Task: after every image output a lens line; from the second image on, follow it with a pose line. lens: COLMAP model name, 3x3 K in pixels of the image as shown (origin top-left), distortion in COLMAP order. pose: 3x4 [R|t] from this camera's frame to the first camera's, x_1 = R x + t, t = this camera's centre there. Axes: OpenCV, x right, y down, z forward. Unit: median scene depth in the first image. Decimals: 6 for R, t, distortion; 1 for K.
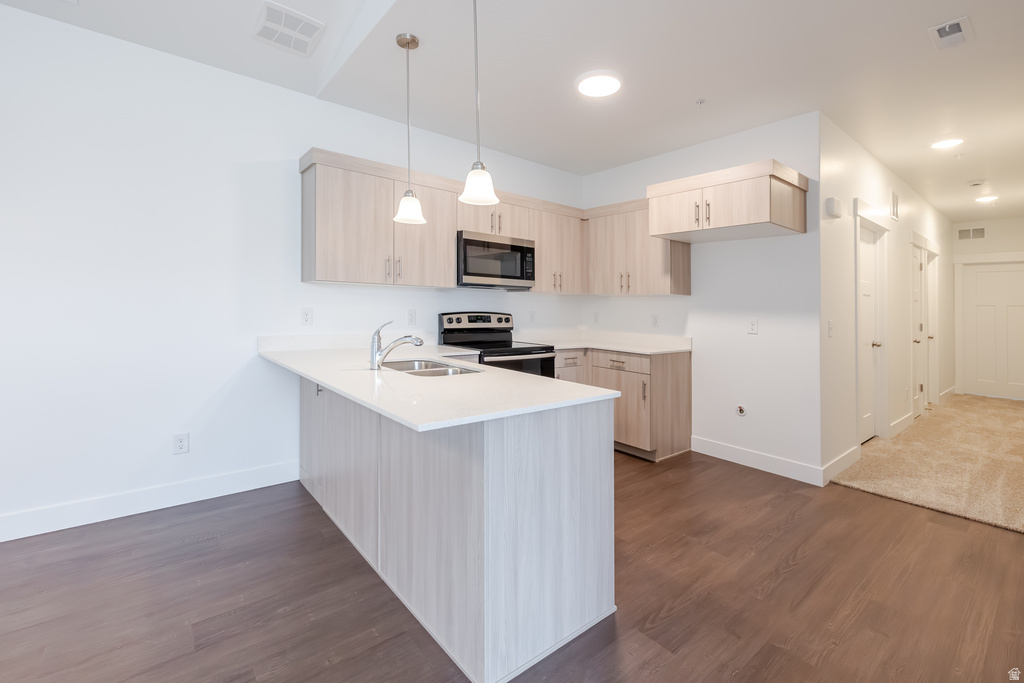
lens RADIAL K [[456.6, 0, 518.5], [0, 456.6, 316.4], [0, 0, 1]] dist [0.003421, 0.000321]
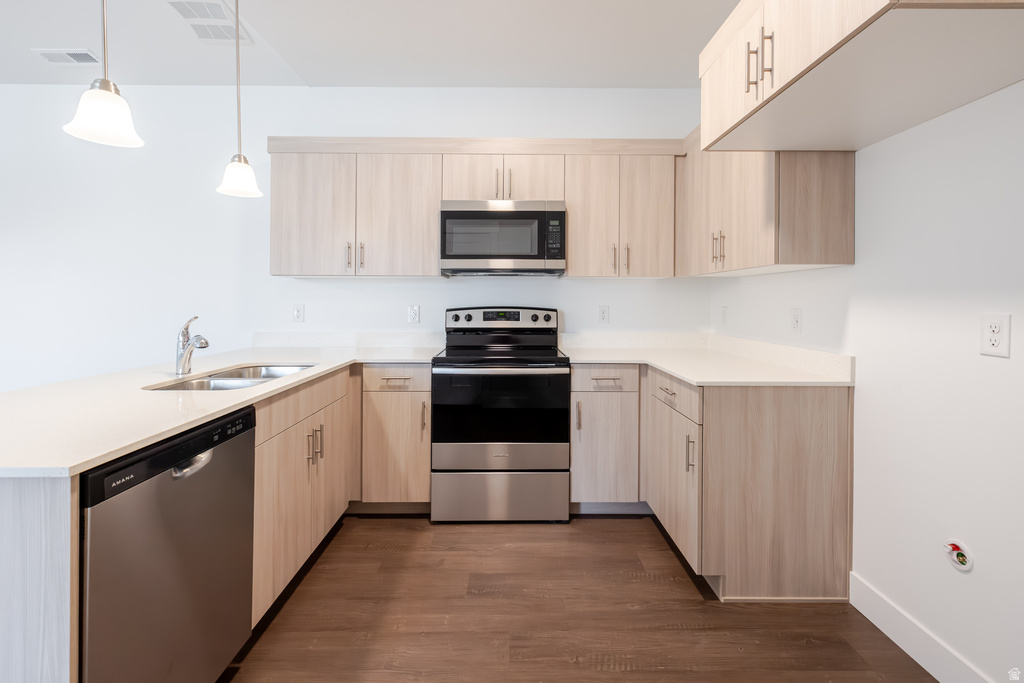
lens RADIAL K [[449.8, 0, 510.4], [0, 449.8, 319.4], [0, 0, 1]] dist [-0.000719, 0.000025]
pose [[0.771967, 0.004826, -0.635644, 0.441398], [-0.000557, 0.999976, 0.006917, 0.006682], [0.635662, -0.004986, 0.771951, 0.479166]]
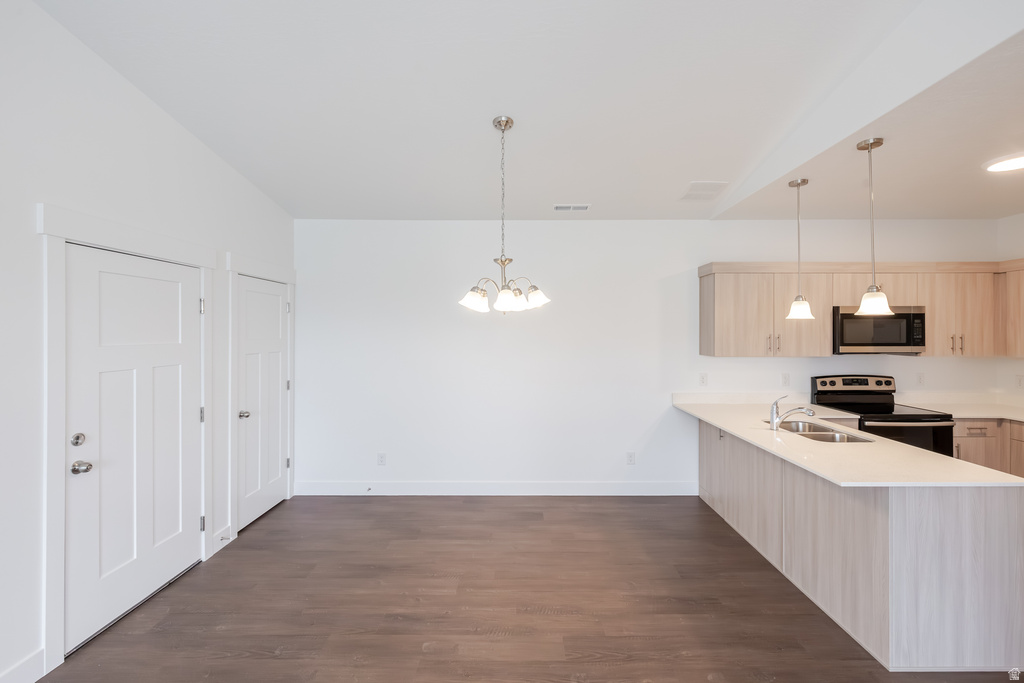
lens RADIAL K [[445.3, 0, 513.6], [0, 445.3, 347.4], [0, 0, 1]] dist [0.001210, 0.000707]
pose [[0.767948, 0.000923, -0.640511, -0.034054], [0.005519, 0.999952, 0.008058, -0.097980], [0.640488, -0.009724, 0.767906, -0.359020]]
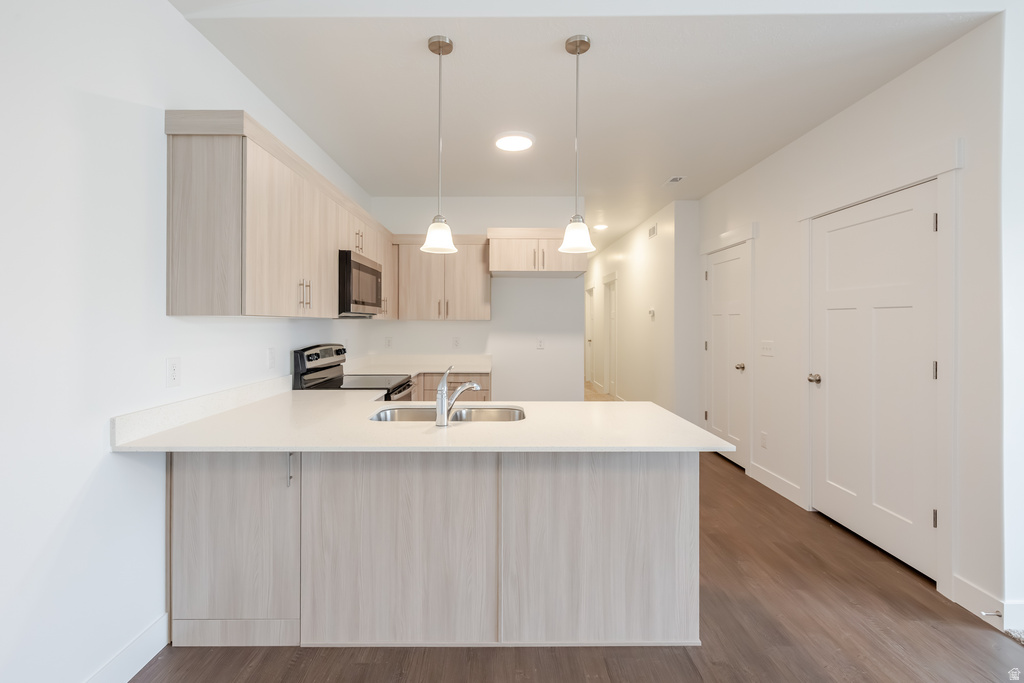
lens RADIAL K [[449.8, 0, 510.4], [0, 449.8, 319.4], [0, 0, 1]] dist [-0.000719, 0.000025]
pose [[0.631187, -0.017569, 0.775431, -0.563100], [0.029313, 0.999570, -0.001213, -0.049258], [-0.775076, 0.023496, 0.631431, 0.234570]]
